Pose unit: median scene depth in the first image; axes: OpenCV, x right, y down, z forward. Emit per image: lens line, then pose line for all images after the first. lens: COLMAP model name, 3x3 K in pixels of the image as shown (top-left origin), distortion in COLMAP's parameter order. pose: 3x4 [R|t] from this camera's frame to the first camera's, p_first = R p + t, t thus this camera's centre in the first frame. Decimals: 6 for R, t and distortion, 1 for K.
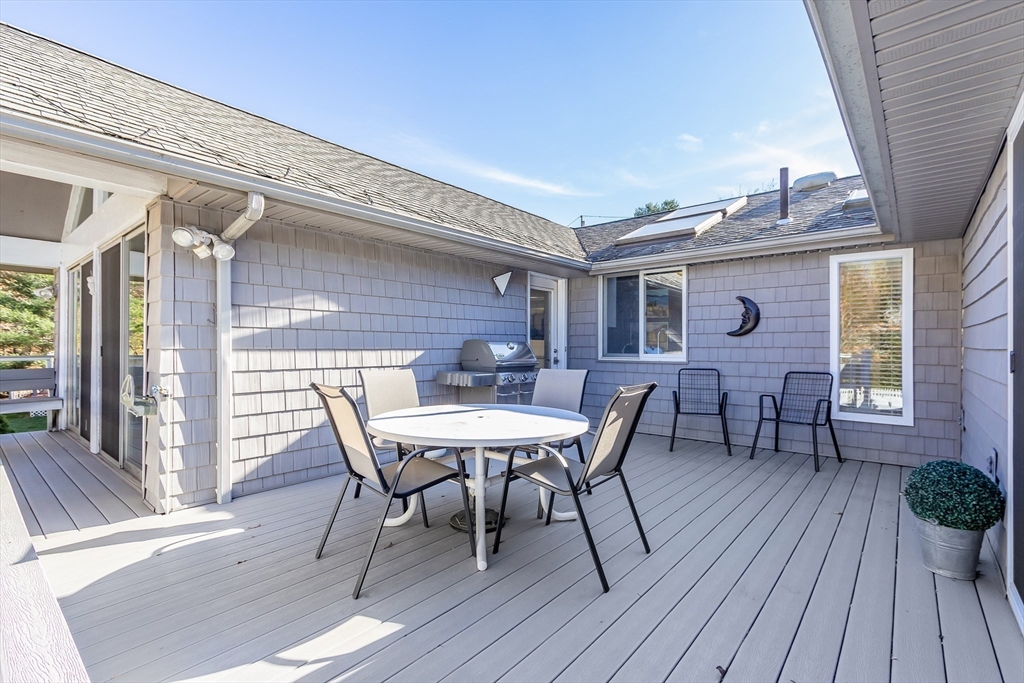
lens RADIAL K [[474.6, 0, 510.7], [0, 474.6, 342.6], [0, 0, 1]] dist [-0.001239, -0.000030]
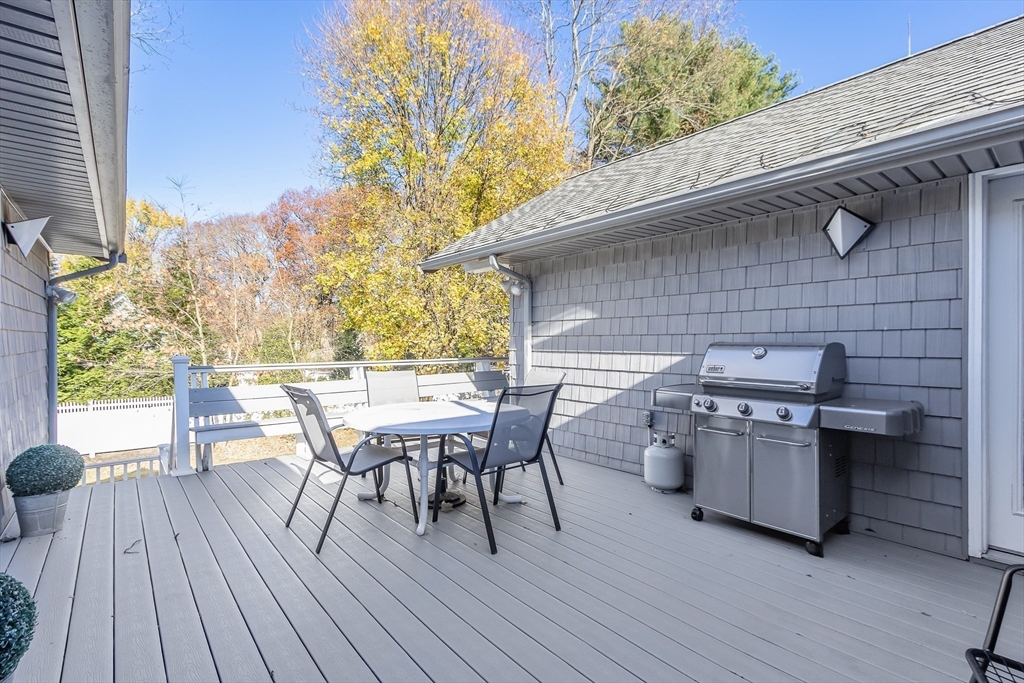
lens RADIAL K [[474.6, 0, 511.2], [0, 474.6, 344.0], [0, 0, 1]] dist [-0.001239, -0.000030]
pose [[-0.179739, -0.004384, -0.983705, 0.788270], [0.003468, 0.999981, -0.005090, -0.000914], [0.983708, -0.004327, -0.179720, 1.024108]]
